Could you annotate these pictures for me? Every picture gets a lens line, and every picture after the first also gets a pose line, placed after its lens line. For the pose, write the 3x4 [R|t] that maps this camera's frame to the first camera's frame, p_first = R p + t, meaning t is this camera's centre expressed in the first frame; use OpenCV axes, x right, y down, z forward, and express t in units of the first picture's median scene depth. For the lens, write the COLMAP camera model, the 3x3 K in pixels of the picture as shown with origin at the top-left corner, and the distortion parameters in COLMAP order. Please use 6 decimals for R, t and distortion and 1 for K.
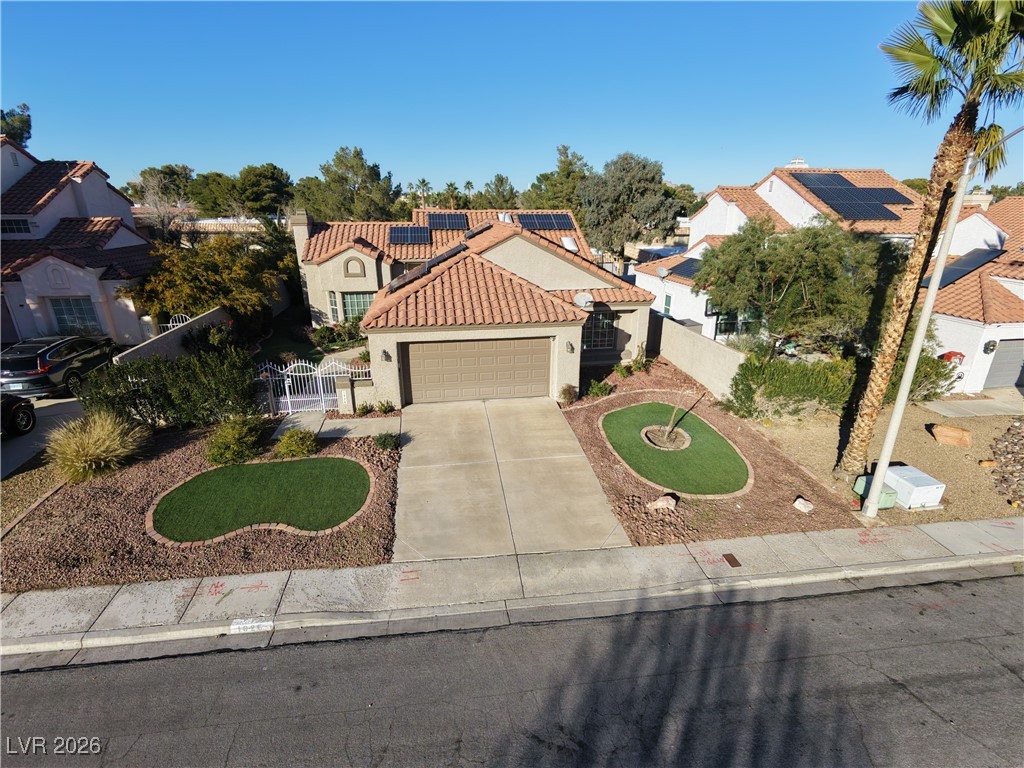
lens RADIAL K [[492.3, 0, 510.2], [0, 492.3, 383.2], [0, 0, 1]] dist [-0.002999, 0.003346]
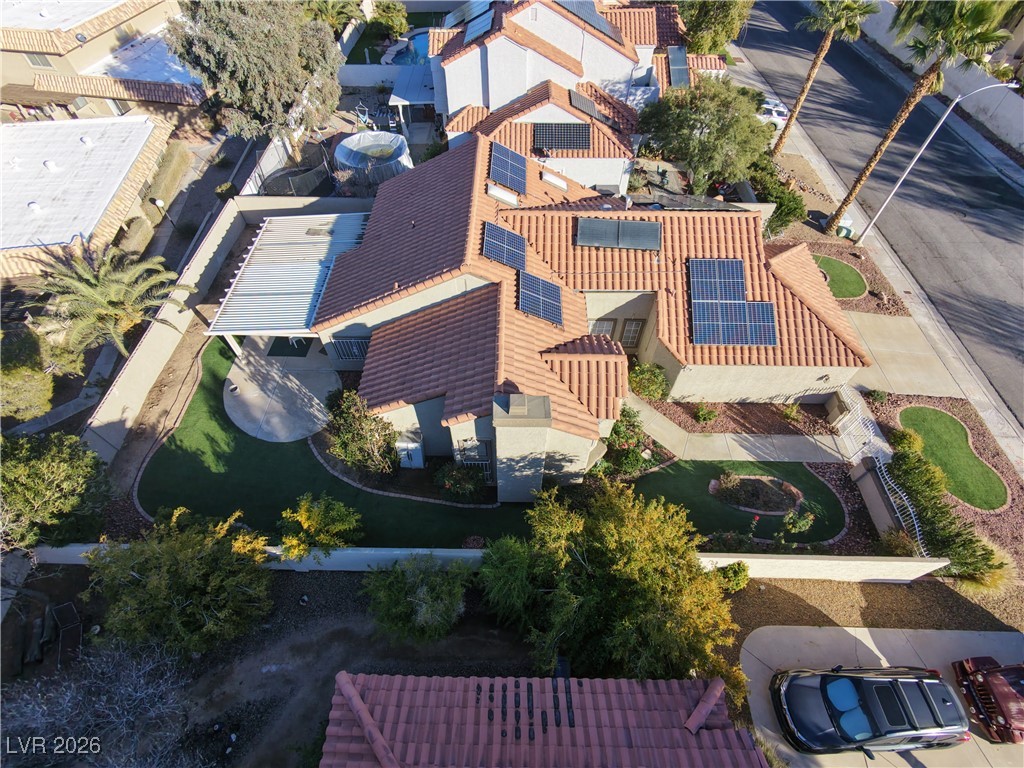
lens RADIAL K [[492.3, 0, 509.1], [0, 492.3, 386.0], [0, 0, 1]] dist [-0.002999, 0.003346]
pose [[0.180190, -0.787513, 0.589369, -1.103540], [0.331087, 0.612772, 0.717560, -1.135917], [-0.926236, 0.065835, 0.371150, 1.238391]]
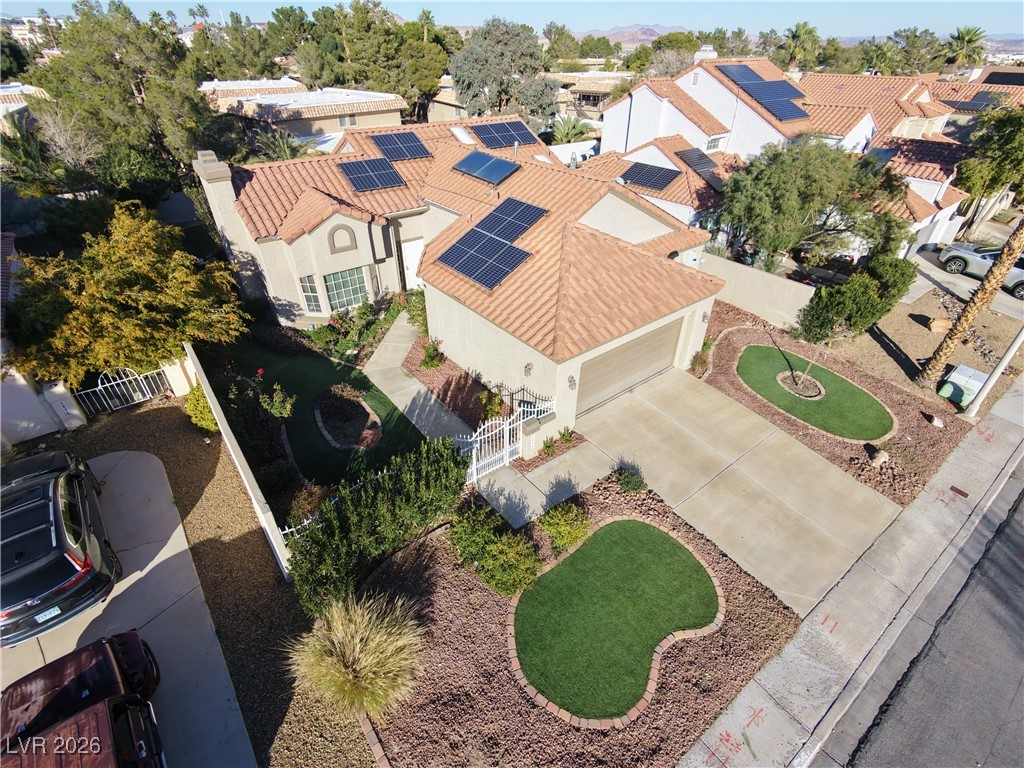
lens RADIAL K [[492.3, 0, 509.7], [0, 492.3, 384.3], [0, 0, 1]] dist [-0.002999, 0.003346]
pose [[0.878402, -0.273718, 0.391775, -0.623598], [0.160739, 0.941194, 0.297182, -0.293781], [-0.450081, -0.198072, 0.870744, 0.293050]]
